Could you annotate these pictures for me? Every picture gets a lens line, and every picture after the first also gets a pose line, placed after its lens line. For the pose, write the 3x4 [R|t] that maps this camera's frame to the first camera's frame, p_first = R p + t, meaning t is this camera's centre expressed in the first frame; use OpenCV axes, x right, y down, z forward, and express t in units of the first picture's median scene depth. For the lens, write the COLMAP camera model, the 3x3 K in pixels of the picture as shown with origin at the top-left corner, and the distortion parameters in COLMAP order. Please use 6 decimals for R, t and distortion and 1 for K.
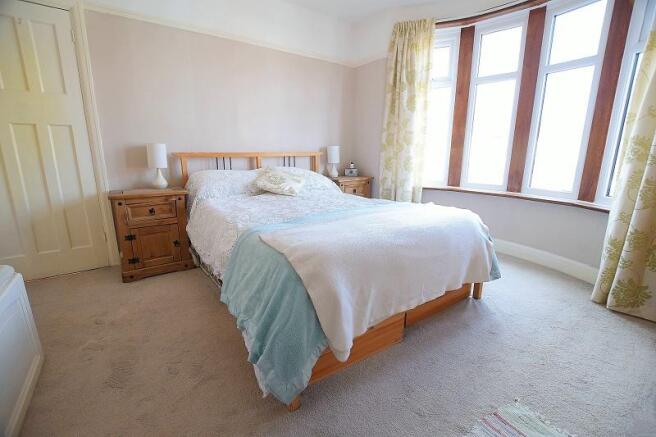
lens RADIAL K [[304.9, 0, 328.0], [0, 304.9, 218.5], [0, 0, 1]] dist [0.000771, 0.000139]
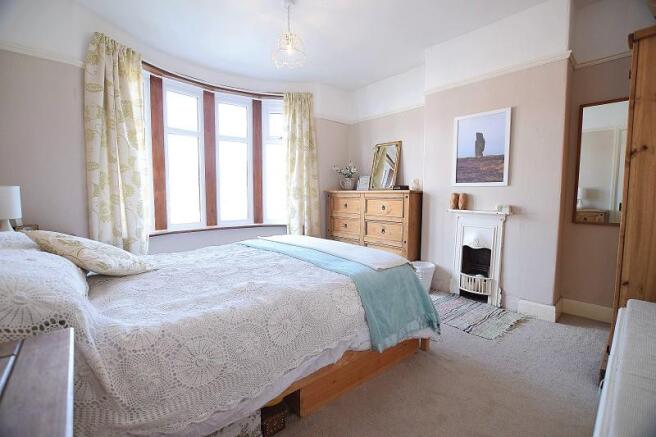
lens RADIAL K [[289.3, 0, 328.0], [0, 289.3, 218.5], [0, 0, 1]] dist [-0.031098, -0.000048]
pose [[-0.087095, -0.094758, 0.991683, -0.589266], [0.204104, 0.972651, 0.110865, -0.146448], [-0.975067, 0.212062, -0.065373, 0.592221]]
